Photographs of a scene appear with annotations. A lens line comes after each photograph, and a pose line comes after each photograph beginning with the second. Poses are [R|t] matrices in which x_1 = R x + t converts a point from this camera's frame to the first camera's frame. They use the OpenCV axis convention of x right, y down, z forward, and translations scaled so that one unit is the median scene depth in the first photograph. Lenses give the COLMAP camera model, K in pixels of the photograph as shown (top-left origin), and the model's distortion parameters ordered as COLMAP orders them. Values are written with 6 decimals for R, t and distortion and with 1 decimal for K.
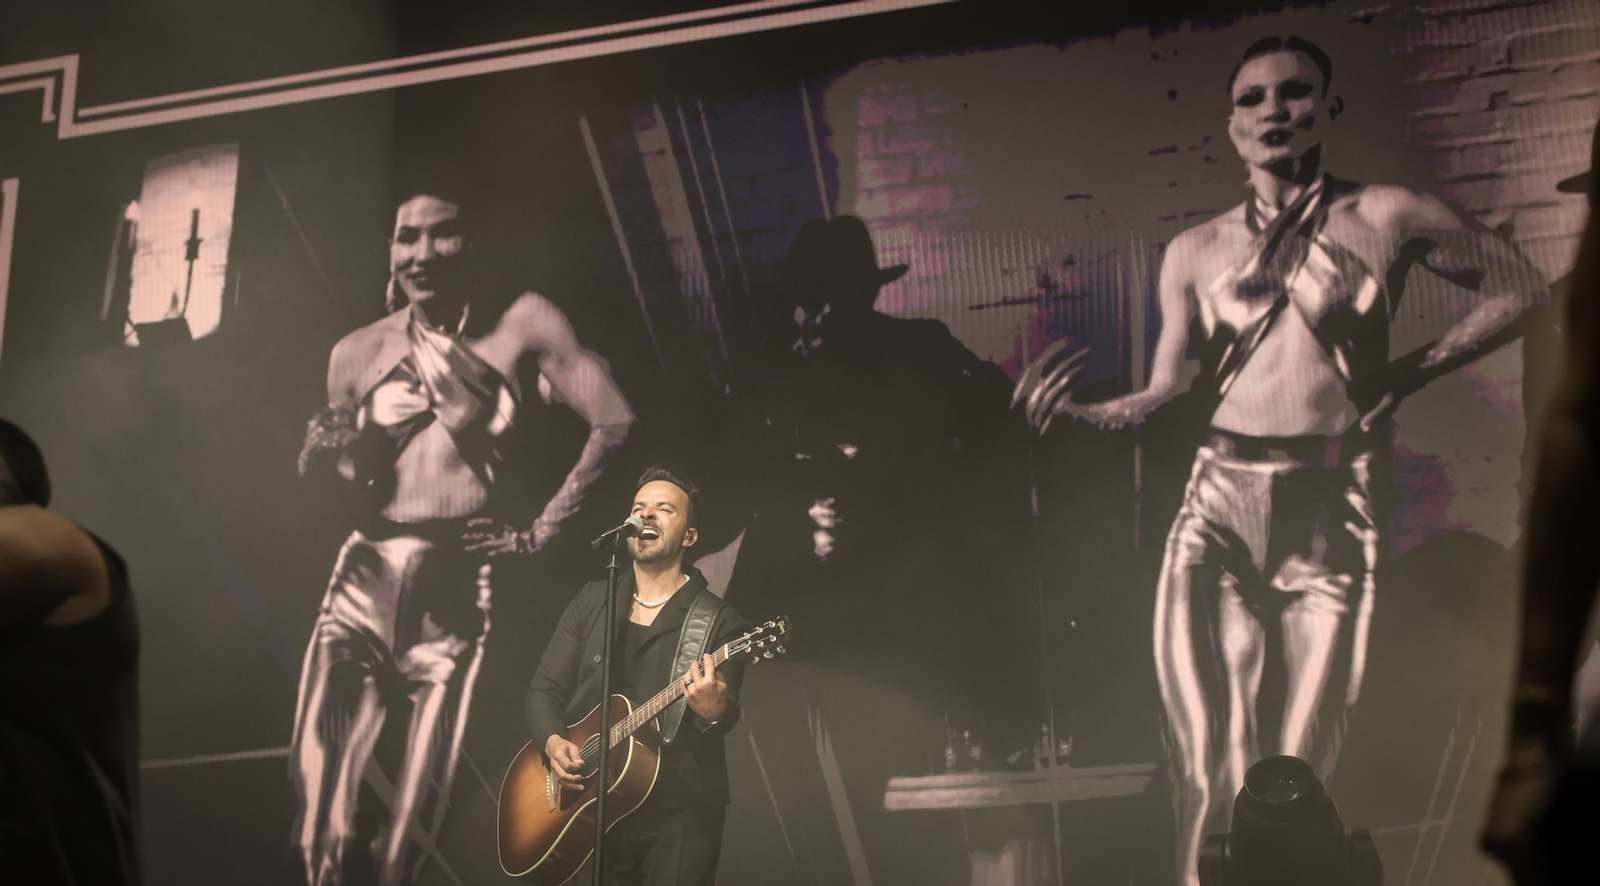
lens RADIAL K [[3301.7, 0, 805.2], [0, 3301.7, 442.9], [0, 0, 1]] dist [0.074697, 0.000000]
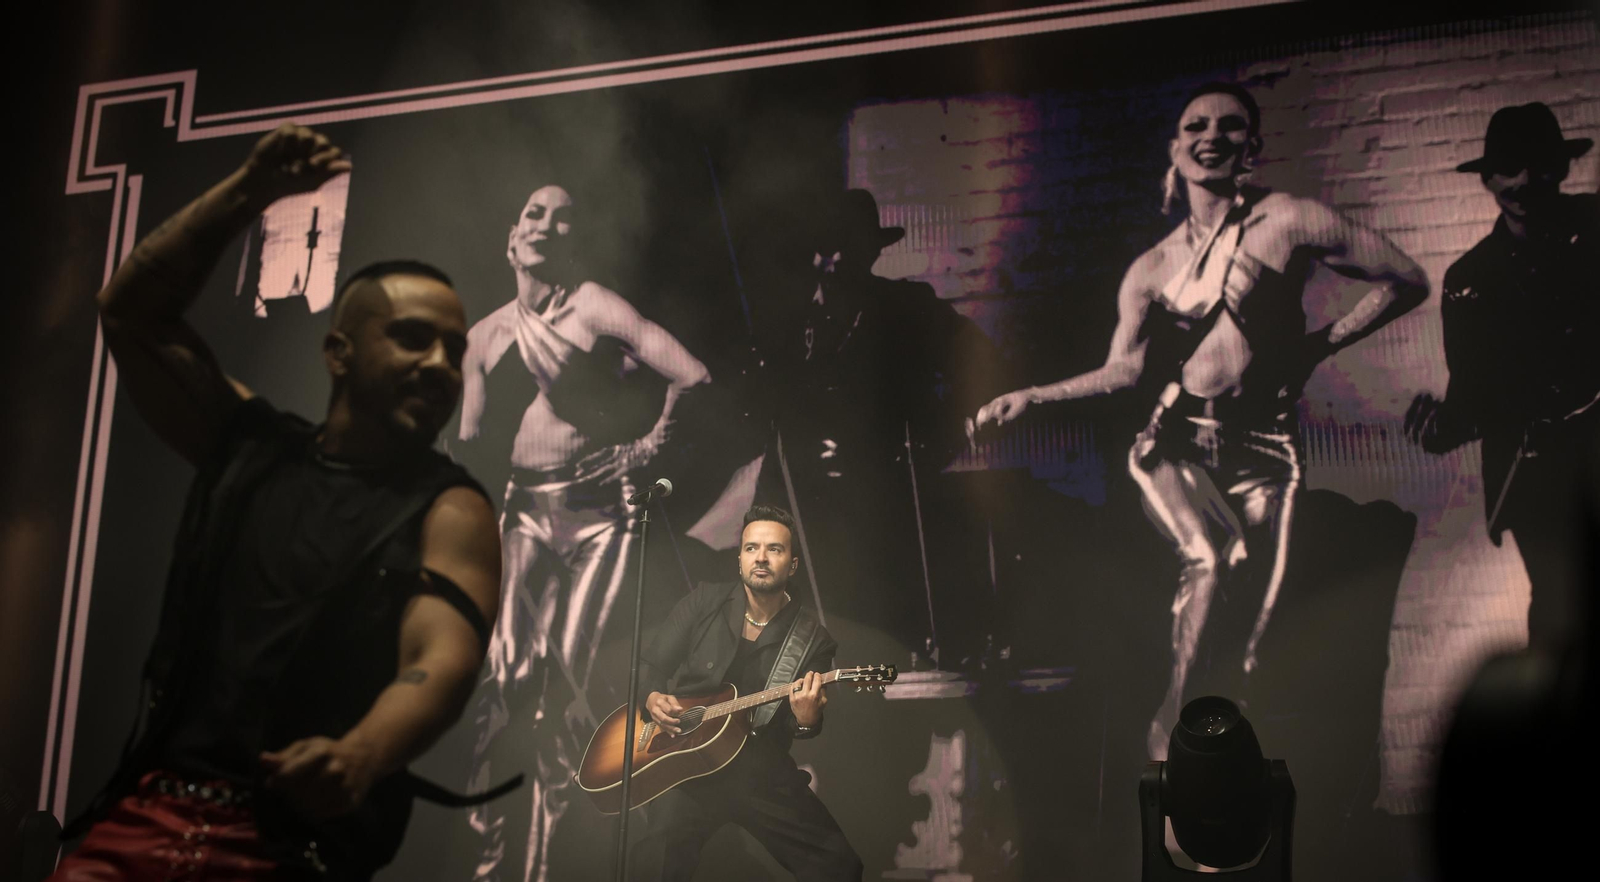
lens RADIAL K [[3301.7, 0, 795.2], [0, 3301.7, 441.7], [0, 0, 1]] dist [0.074697, 0.000000]
pose [[0.999632, 0.024856, -0.010853, 0.008994], [-0.024876, 0.999689, -0.001709, 0.014127], [0.010808, 0.001978, 0.999940, -0.224005]]
